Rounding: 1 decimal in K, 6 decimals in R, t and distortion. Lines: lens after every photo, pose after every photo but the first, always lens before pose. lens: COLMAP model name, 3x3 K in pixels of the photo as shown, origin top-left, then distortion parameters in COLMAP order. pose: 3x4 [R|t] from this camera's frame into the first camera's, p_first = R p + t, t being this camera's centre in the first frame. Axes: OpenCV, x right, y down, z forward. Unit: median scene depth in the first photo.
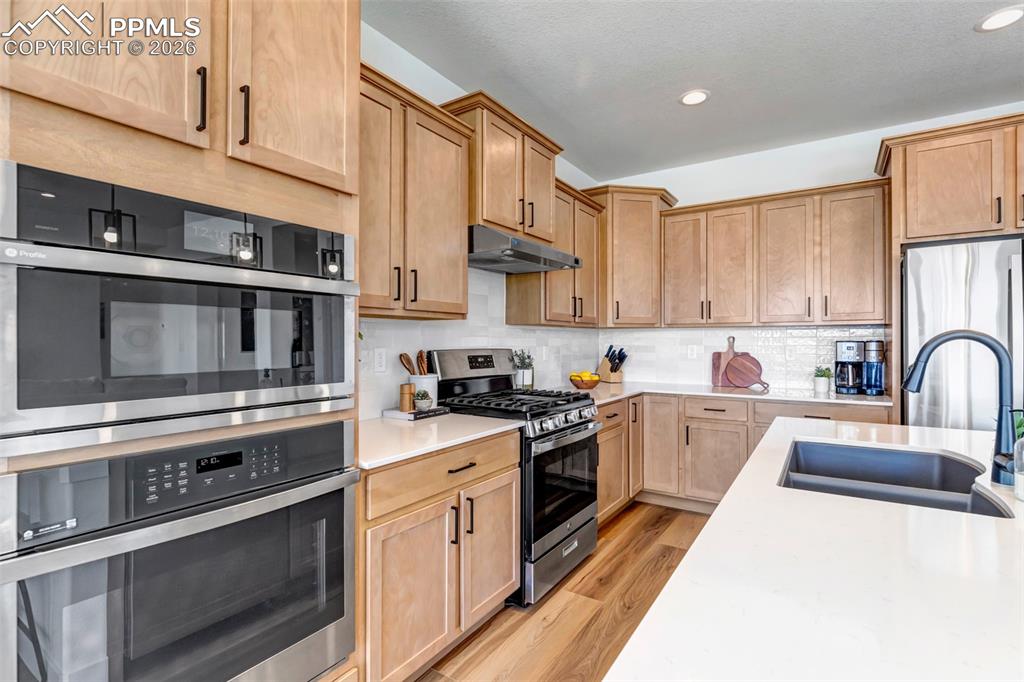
lens RADIAL K [[484.5, 0, 513.0], [0, 484.5, 339.3], [0, 0, 1]] dist [-0.012592, 0.000237]
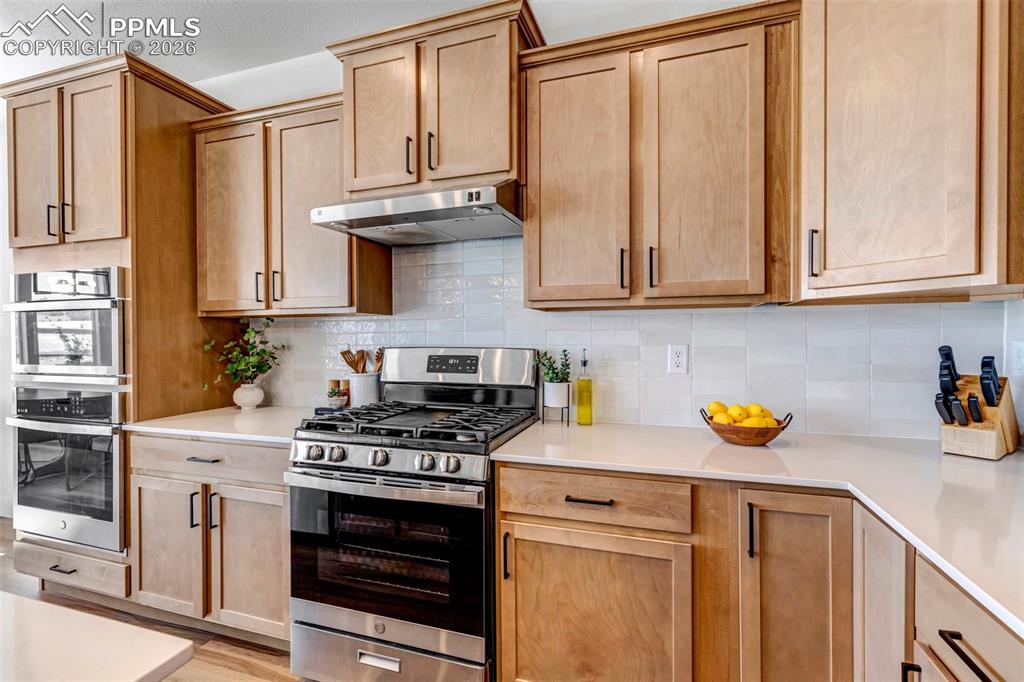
lens RADIAL K [[471.1, 0, 511.4], [0, 471.1, 342.9], [0, 0, 1]] dist [0.001343, -0.000212]
pose [[0.253208, 0.010010, -0.967360, 0.777456], [0.007459, 0.999897, 0.012299, 0.005068], [0.967383, -0.010329, 0.253108, 1.034312]]
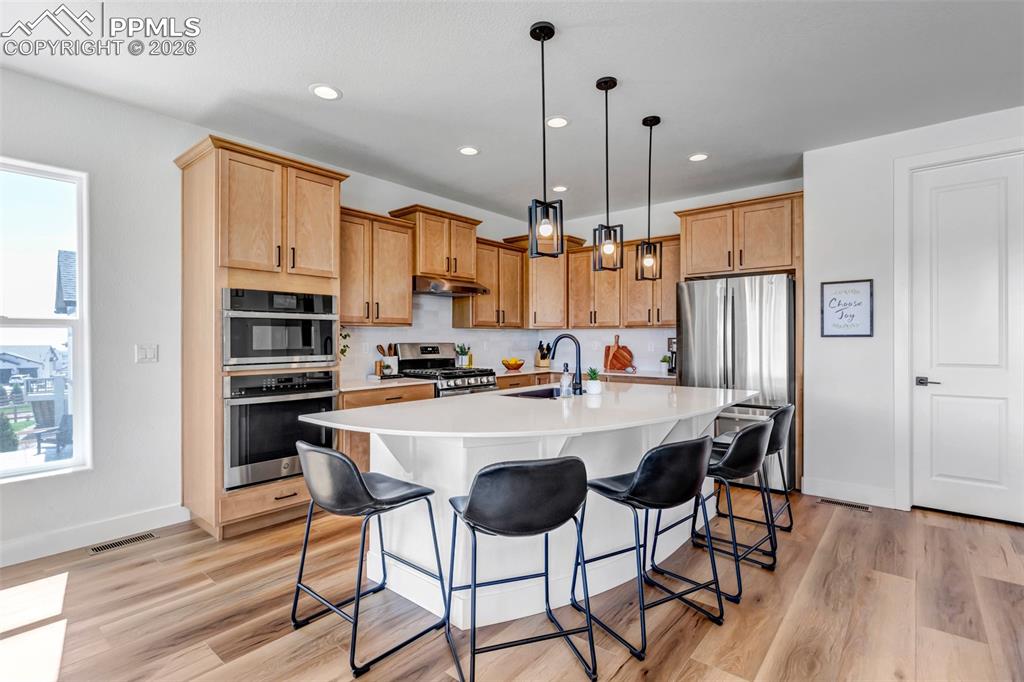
lens RADIAL K [[484.5, 0, 510.4], [0, 484.5, 339.6], [0, 0, 1]] dist [-0.012592, 0.000237]
pose [[0.993480, 0.001459, -0.114001, 0.472242], [-0.000445, 0.999960, 0.008918, -0.007292], [0.114010, -0.008809, 0.993441, -0.765260]]
